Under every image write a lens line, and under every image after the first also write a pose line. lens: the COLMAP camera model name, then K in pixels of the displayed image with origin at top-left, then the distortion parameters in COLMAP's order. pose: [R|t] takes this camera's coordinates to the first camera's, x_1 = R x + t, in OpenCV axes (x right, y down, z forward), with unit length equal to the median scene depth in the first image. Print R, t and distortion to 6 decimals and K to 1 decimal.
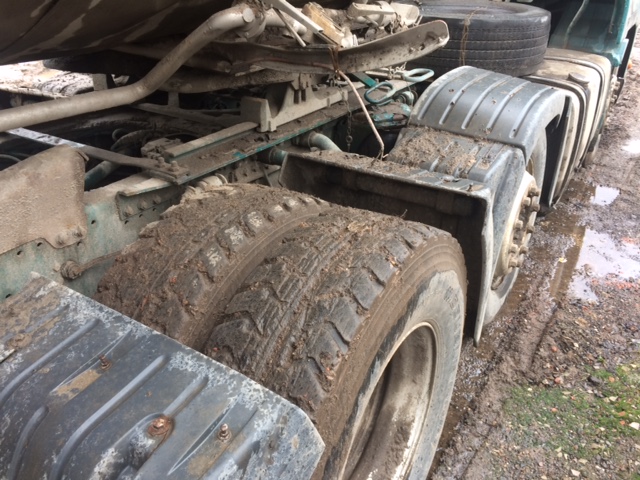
lens RADIAL K [[554.5, 0, 320.0], [0, 554.5, 240.0], [0, 0, 1]] dist [0.072080, -0.115569]
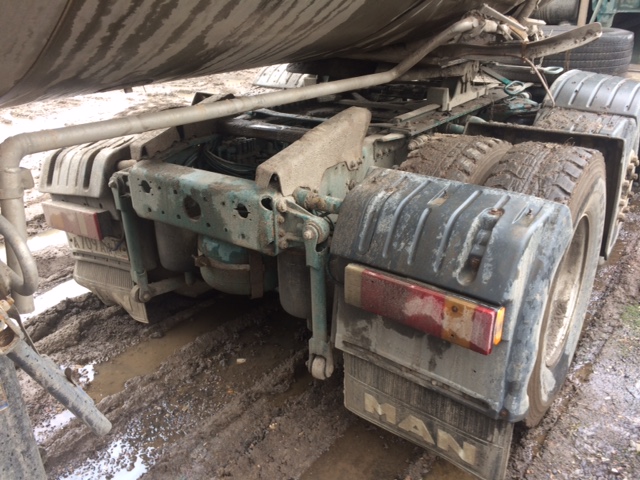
lens RADIAL K [[554.5, 0, 320.0], [0, 554.5, 240.0], [0, 0, 1]] dist [0.072080, -0.115569]
pose [[0.997312, -0.003024, -0.073216, -0.321130], [-0.002200, 0.997462, -0.071166, 0.242267], [0.073245, 0.071136, 0.994774, -0.428967]]
